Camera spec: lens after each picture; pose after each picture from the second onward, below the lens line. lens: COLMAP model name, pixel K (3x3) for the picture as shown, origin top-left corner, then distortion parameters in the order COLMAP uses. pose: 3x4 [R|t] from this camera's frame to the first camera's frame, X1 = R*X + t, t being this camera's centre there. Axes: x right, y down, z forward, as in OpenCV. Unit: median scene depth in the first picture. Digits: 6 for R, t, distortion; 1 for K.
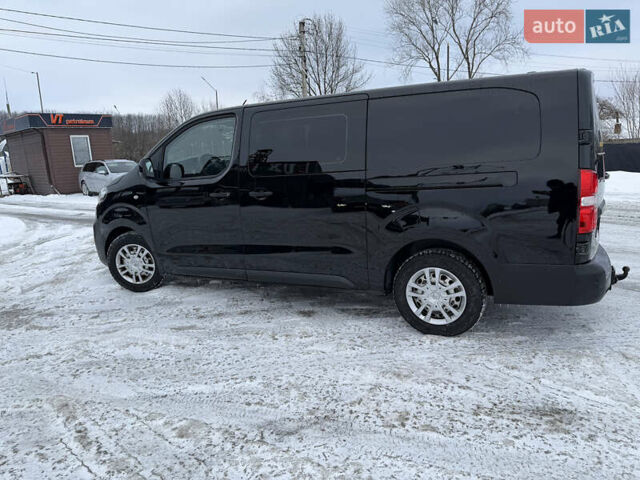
lens RADIAL K [[451.8, 0, 319.1], [0, 451.8, 229.2], [0, 0, 1]] dist [0.081767, -0.104314]
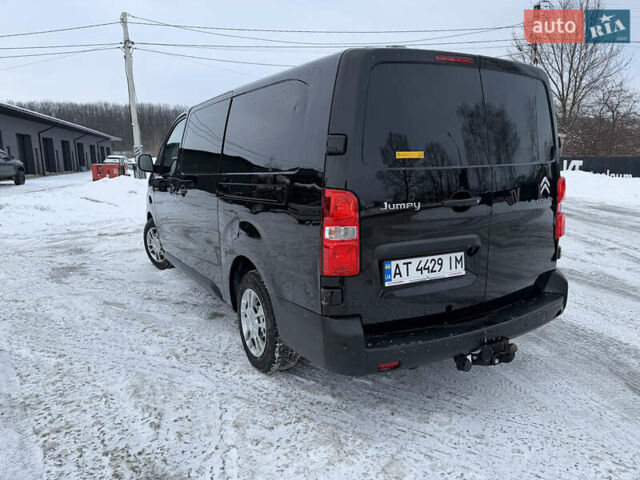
lens RADIAL K [[465.7, 0, 320.1], [0, 465.7, 225.3], [0, 0, 1]] dist [-0.004431, -0.006305]
pose [[0.849844, 0.108442, -0.515757, 0.797906], [-0.113323, 0.993312, 0.022122, -0.062806], [0.514706, 0.039647, 0.856449, 0.327988]]
